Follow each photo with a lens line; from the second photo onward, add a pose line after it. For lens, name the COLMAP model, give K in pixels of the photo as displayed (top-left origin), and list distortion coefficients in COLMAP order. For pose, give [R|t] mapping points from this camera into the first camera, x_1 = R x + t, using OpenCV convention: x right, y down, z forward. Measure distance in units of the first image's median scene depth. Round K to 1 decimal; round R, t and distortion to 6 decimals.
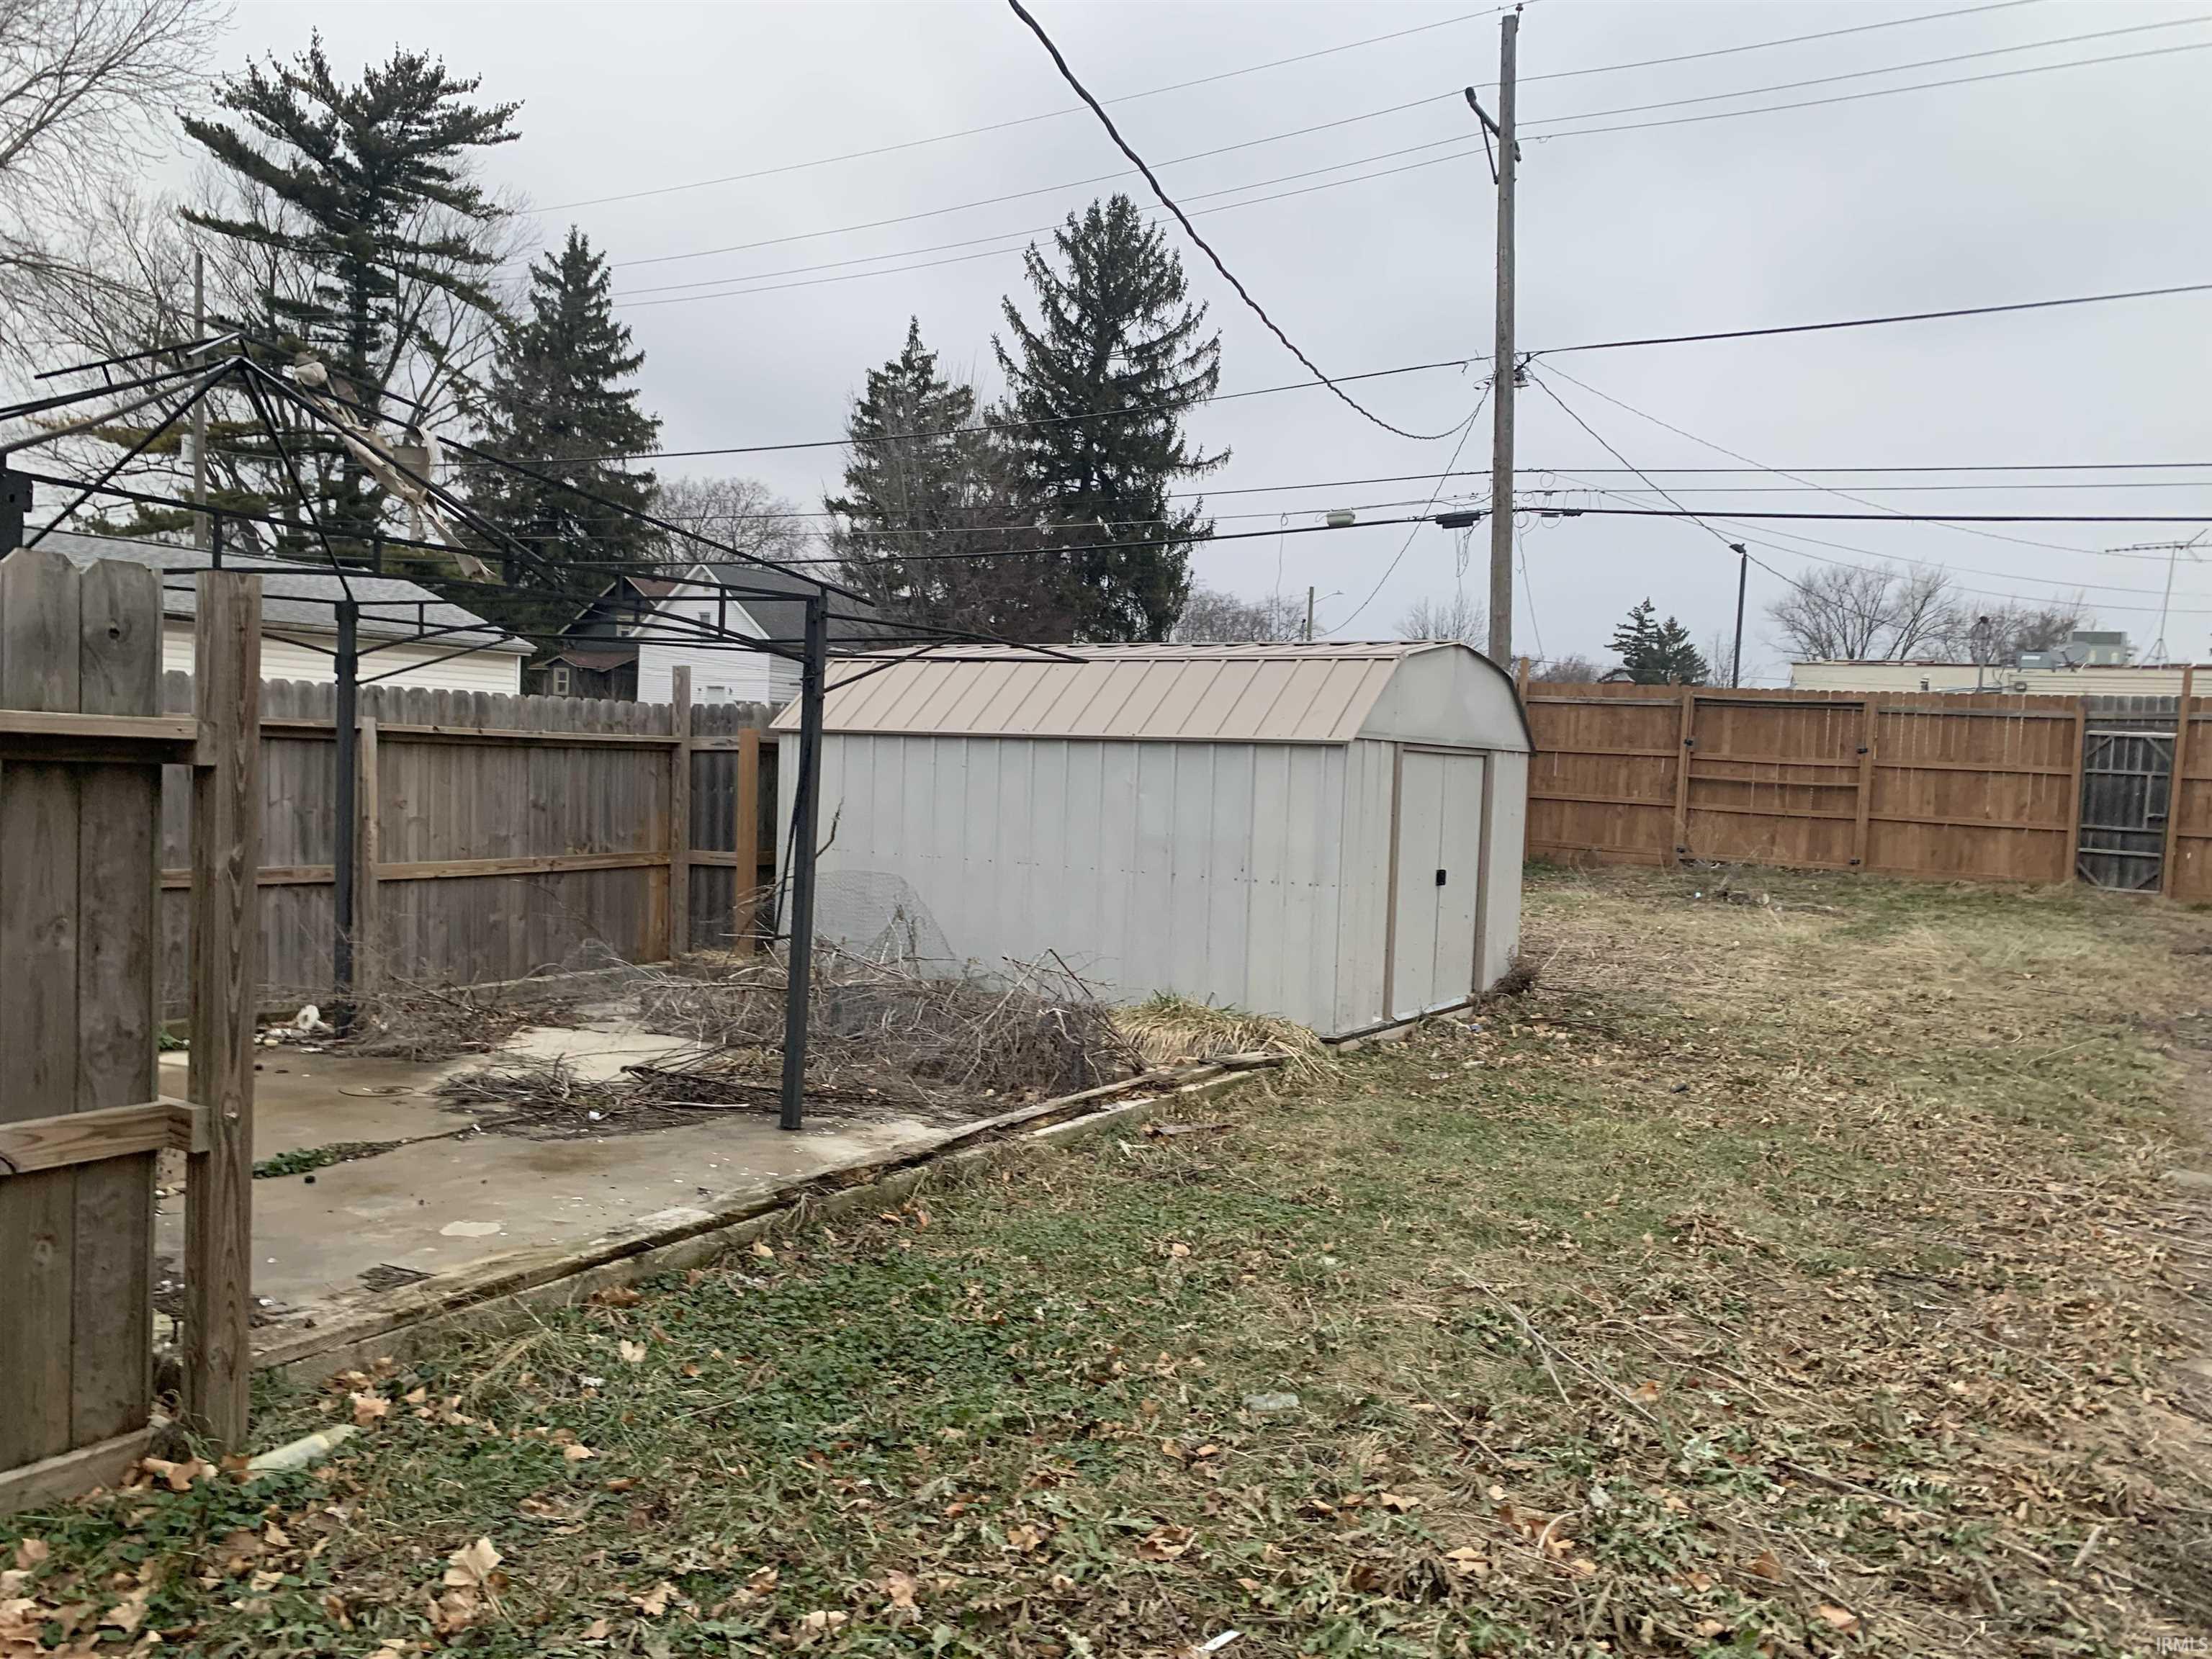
lens RADIAL K [[1695.5, 0, 1096.9], [0, 1695.5, 824.0], [0, 0, 1]] dist [0.040000, -0.029719]
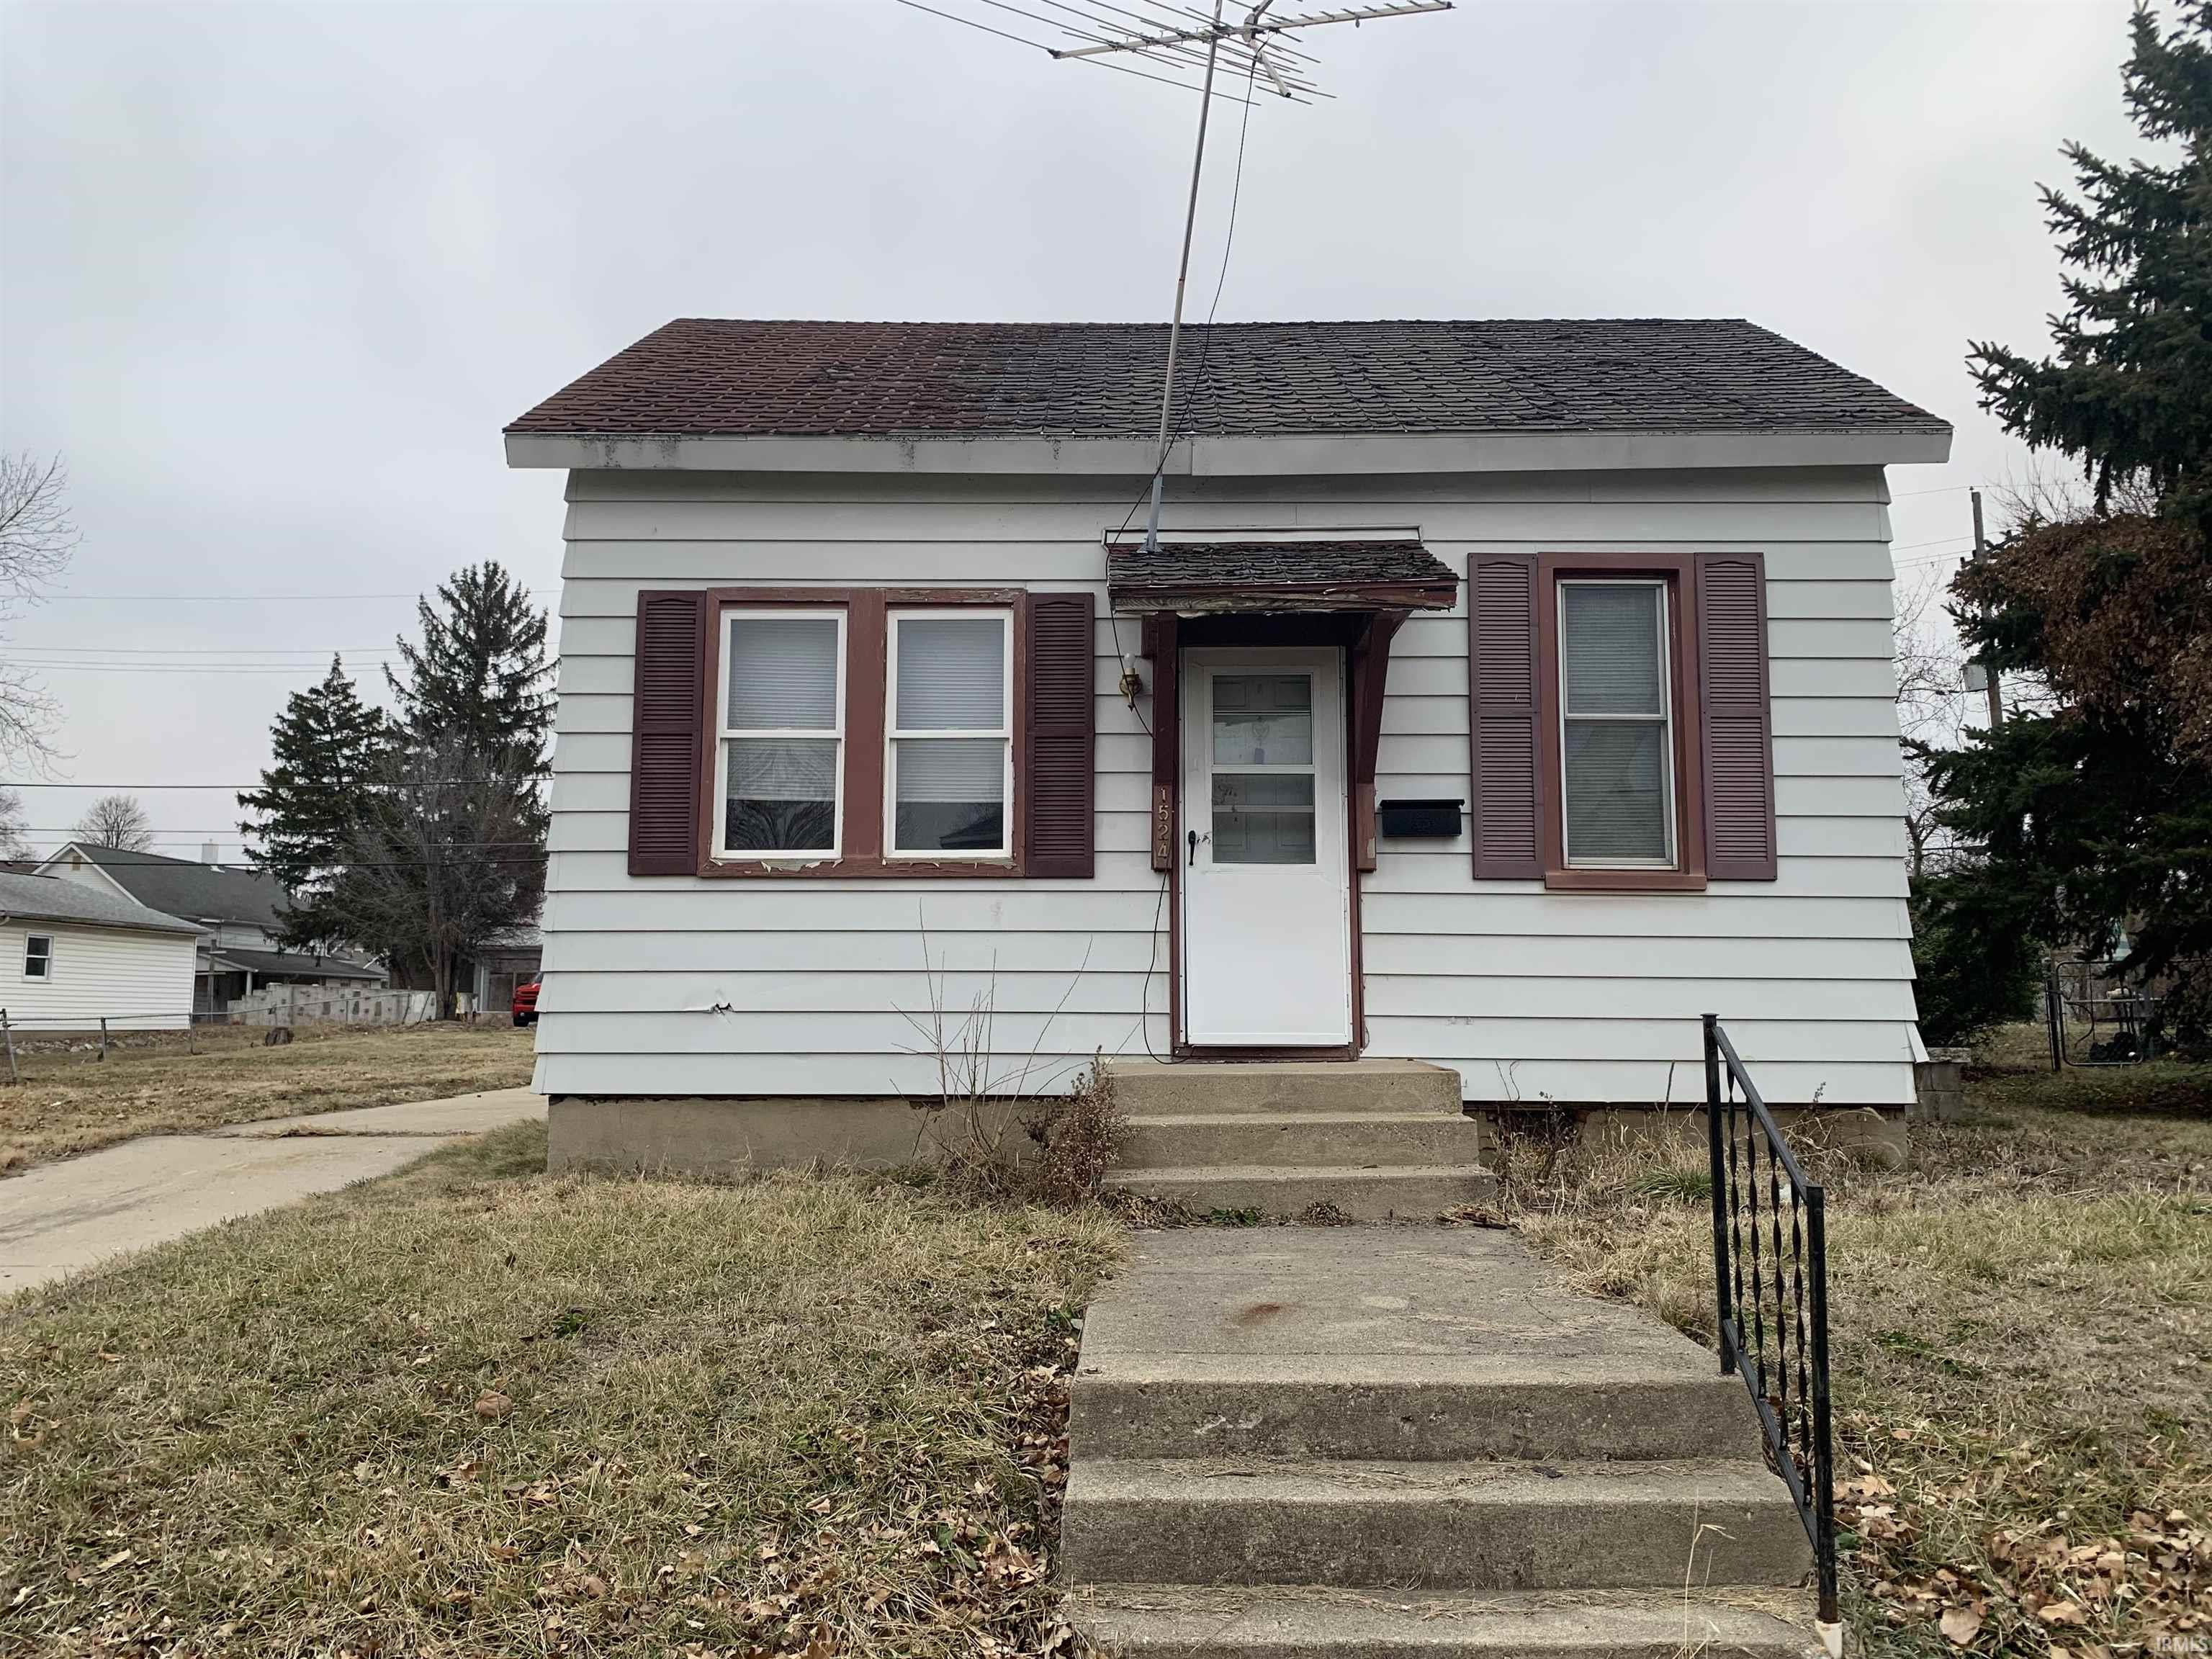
lens RADIAL K [[1695.5, 0, 1117.6], [0, 1695.5, 814.8], [0, 0, 1]] dist [0.040000, -0.029719]
pose [[0.879870, 0.007736, 0.475152, -1.041402], [0.063863, 0.988873, -0.134359, 0.116430], [-0.470904, 0.148563, 0.869585, -1.749106]]
